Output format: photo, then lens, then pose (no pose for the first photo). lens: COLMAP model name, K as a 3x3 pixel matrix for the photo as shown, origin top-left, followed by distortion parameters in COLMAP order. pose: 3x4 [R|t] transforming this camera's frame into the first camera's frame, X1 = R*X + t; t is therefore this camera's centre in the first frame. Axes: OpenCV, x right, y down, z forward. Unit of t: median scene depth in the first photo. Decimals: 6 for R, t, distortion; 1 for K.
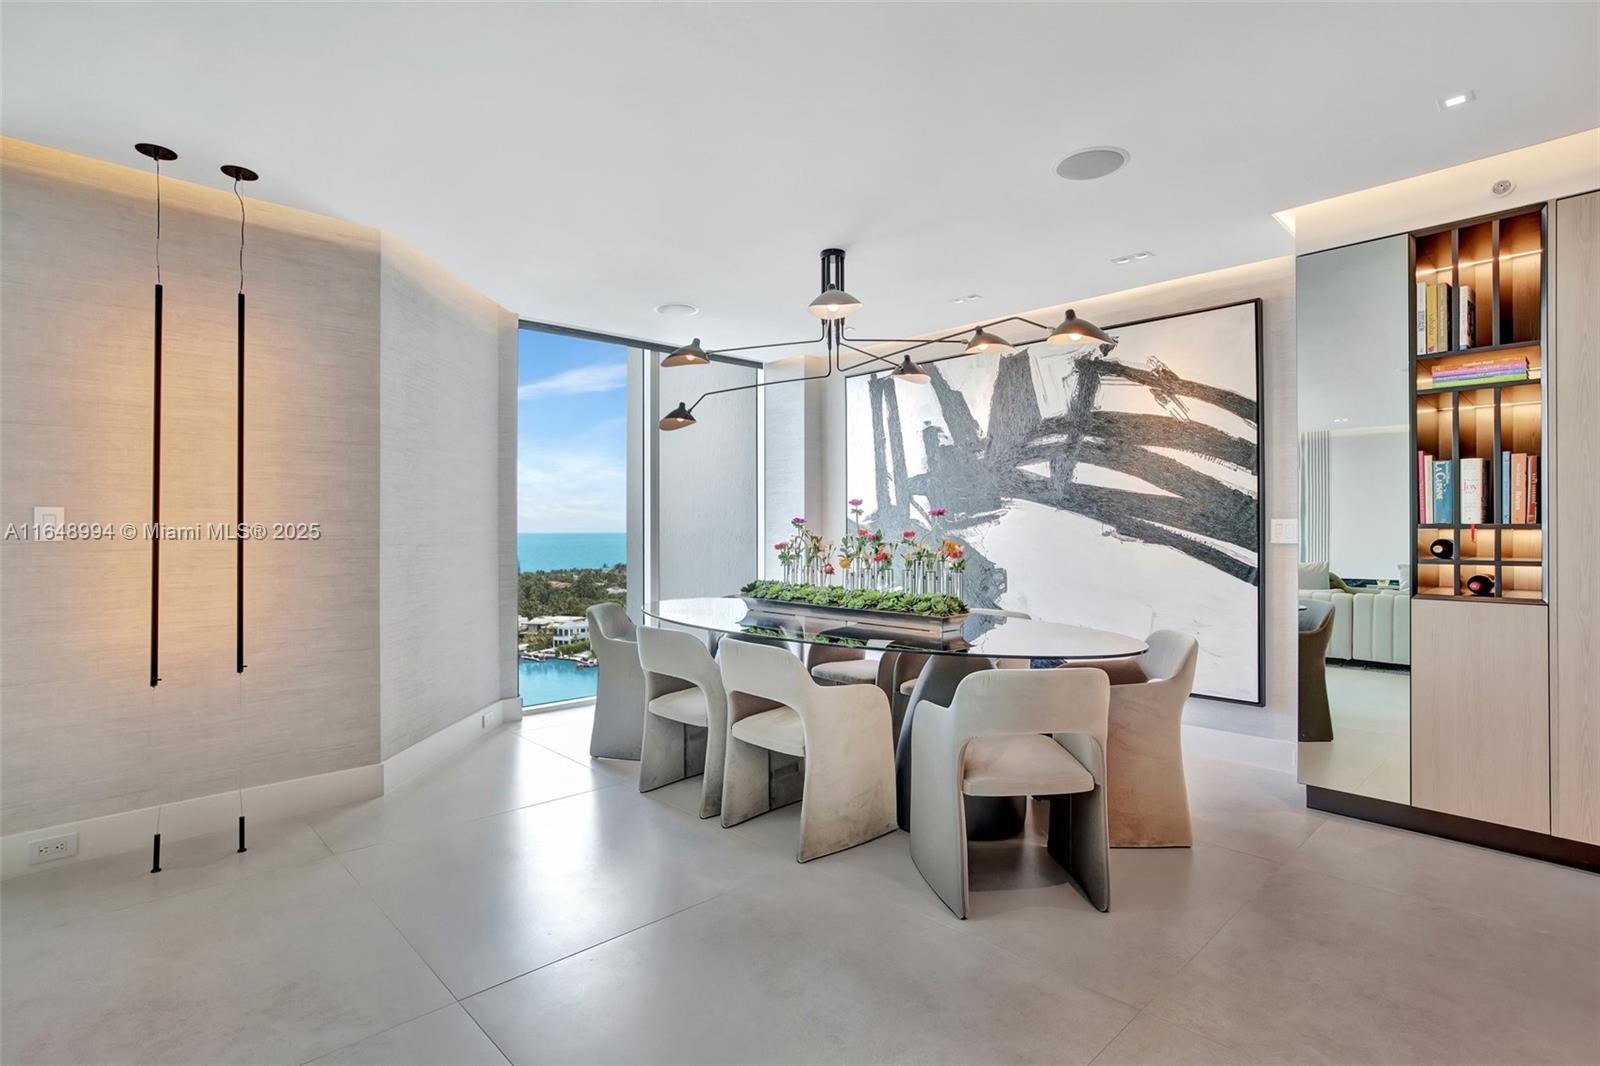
lens RADIAL K [[789.9, 0, 800.0], [0, 789.9, 533.0], [0, 0, 1]] dist [-0.020541, 0.000955]
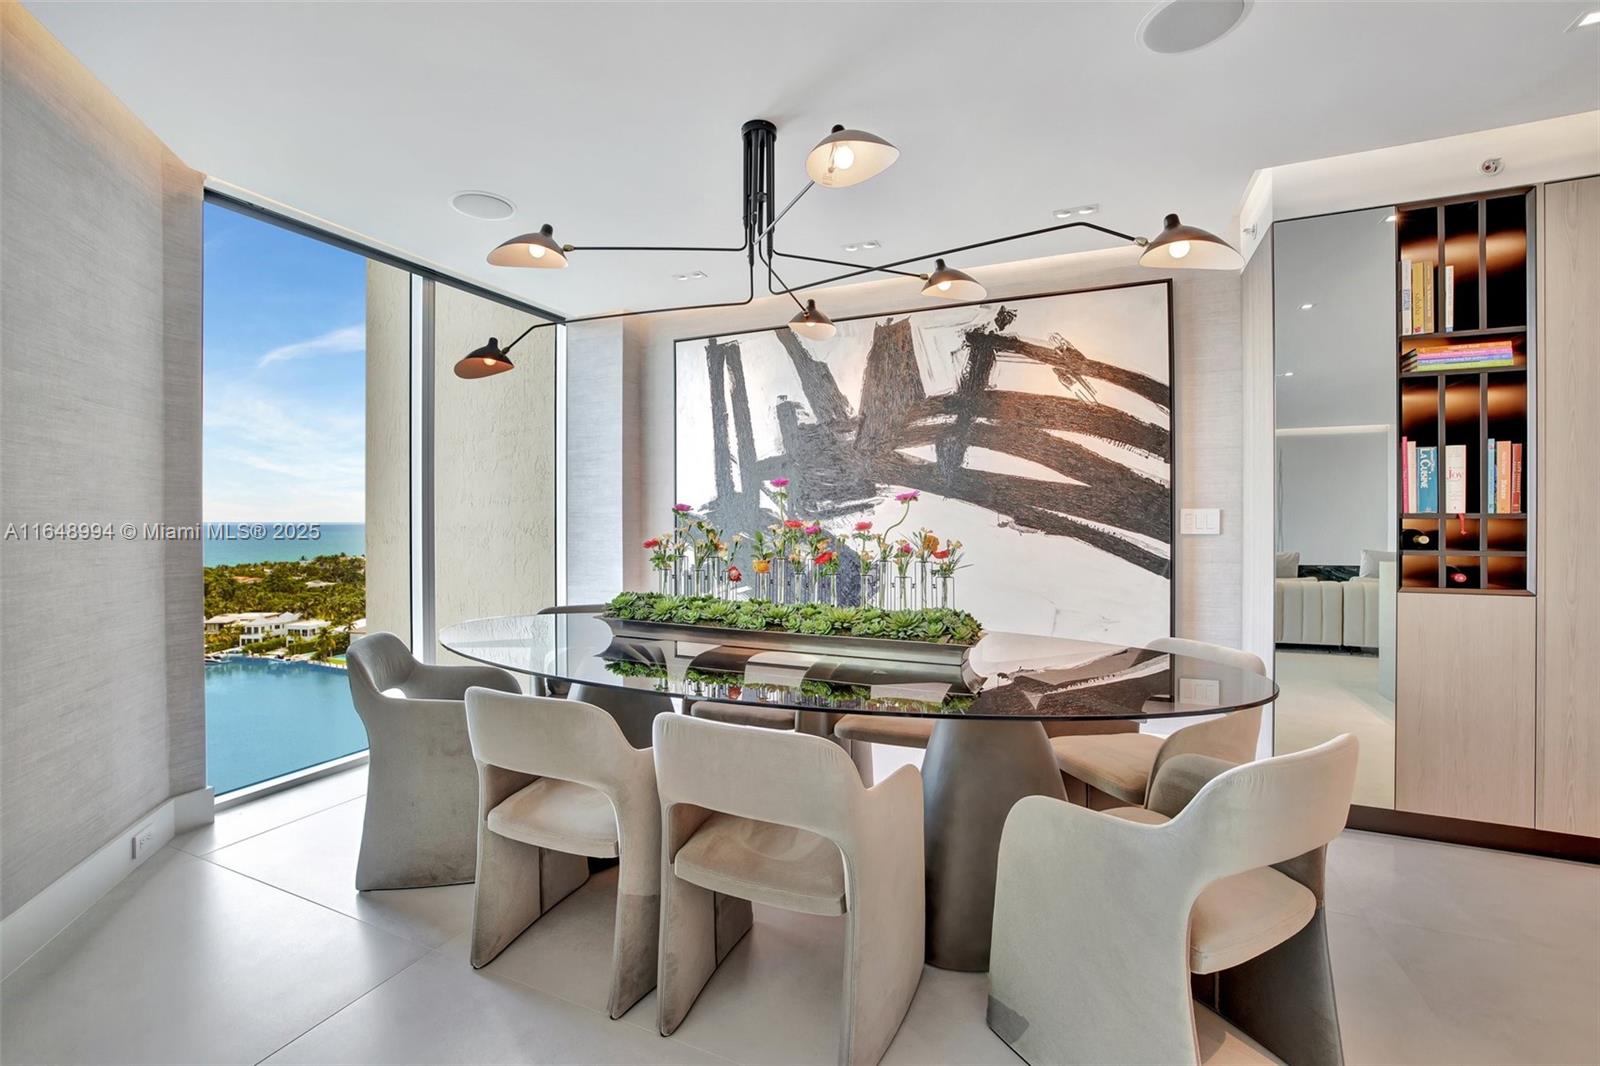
lens RADIAL K [[688.0, 0, 796.2], [0, 688.0, 524.3], [0, 0, 1]] dist [-0.049951, 0.020354]
pose [[0.924979, -0.002720, 0.380009, -0.133707], [0.002666, 0.999996, 0.000669, -0.000601], [-0.380009, 0.000394, 0.924983, 0.352870]]
